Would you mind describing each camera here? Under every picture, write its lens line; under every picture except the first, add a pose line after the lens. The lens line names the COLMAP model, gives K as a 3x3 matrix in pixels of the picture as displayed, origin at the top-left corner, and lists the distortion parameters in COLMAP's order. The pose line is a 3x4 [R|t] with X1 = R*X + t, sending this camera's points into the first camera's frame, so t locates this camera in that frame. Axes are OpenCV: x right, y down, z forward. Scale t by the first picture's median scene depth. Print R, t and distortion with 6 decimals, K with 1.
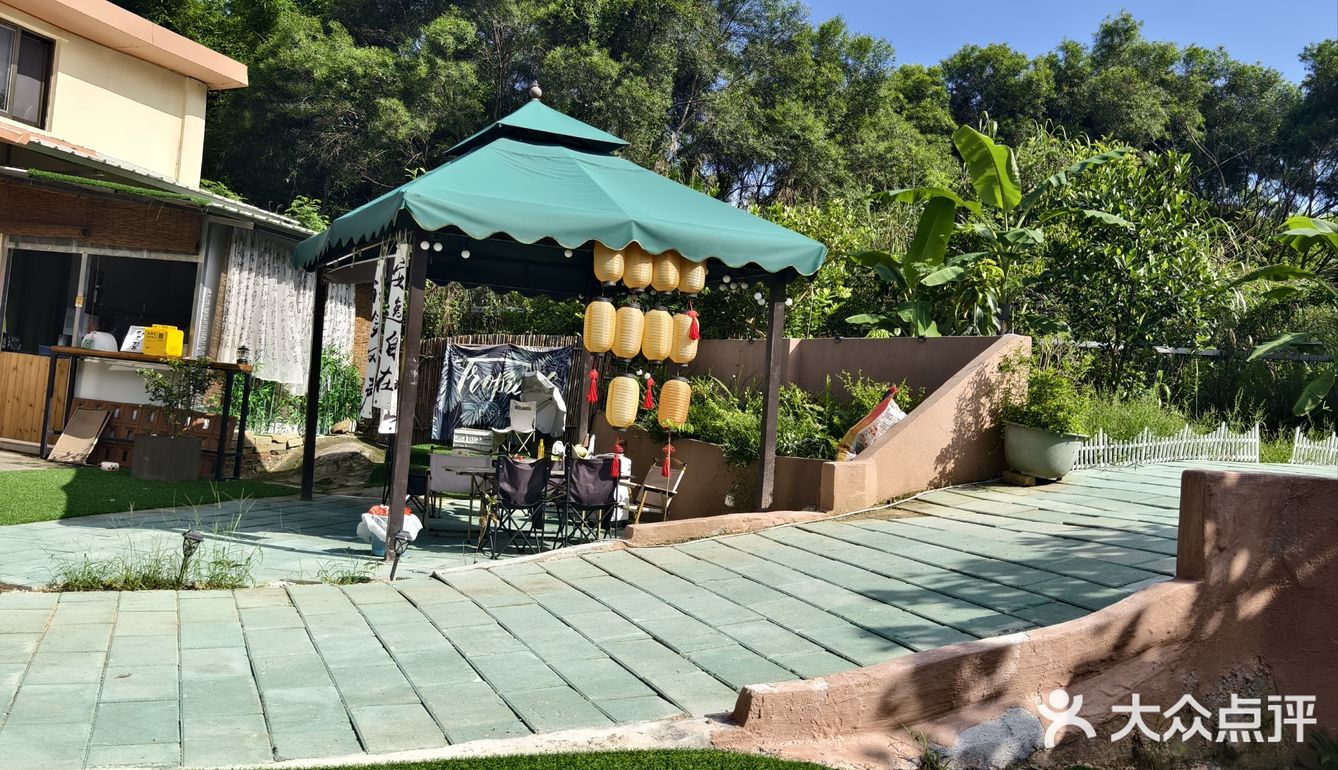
lens RADIAL K [[1174.3, 0, 587.6], [0, 1174.3, 344.9], [0, 0, 1]] dist [0.054887, -0.210139]
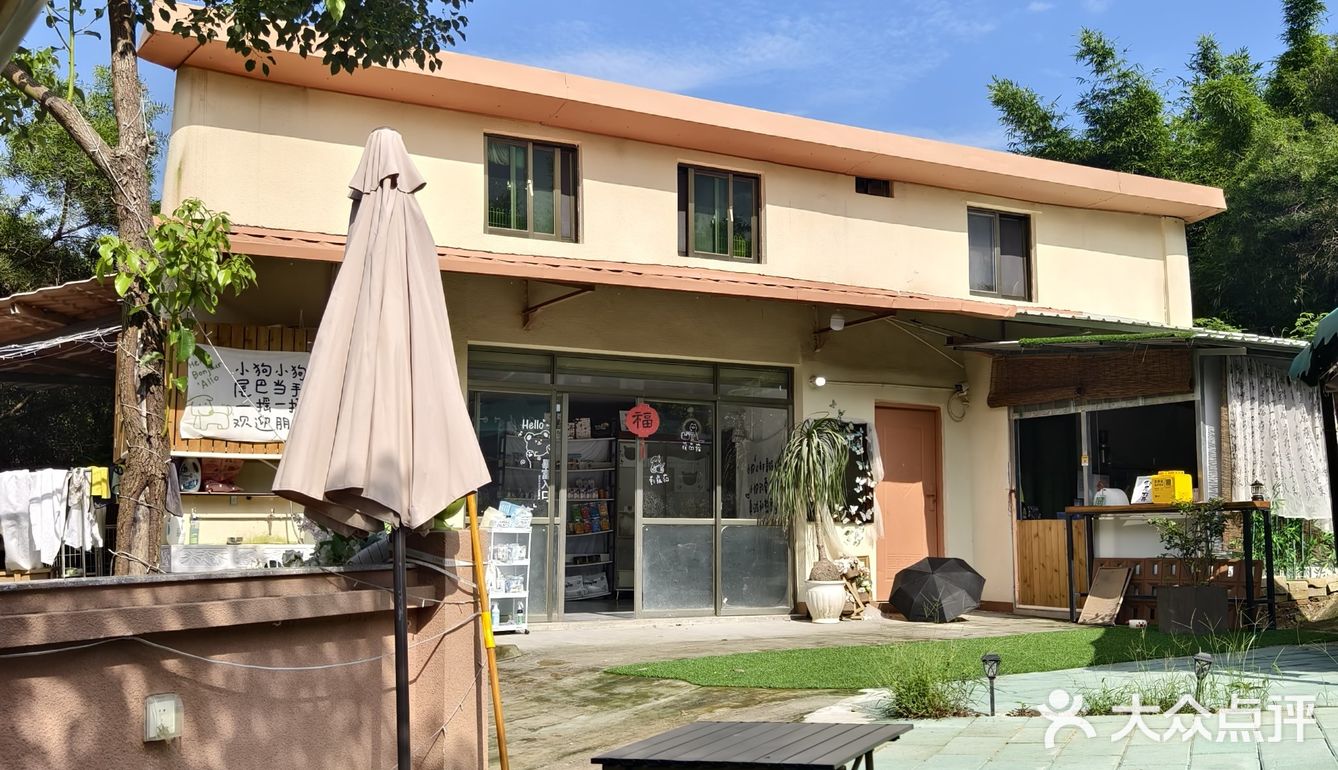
lens RADIAL K [[1019.7, 0, 668.8], [0, 1019.7, 386.6], [0, 0, 1]] dist [-0.007747, -0.014276]
pose [[0.724868, -0.134170, -0.675695, -0.085138], [0.099859, 0.990955, -0.089645, -0.052737], [0.681611, -0.002493, 0.731710, 0.108351]]
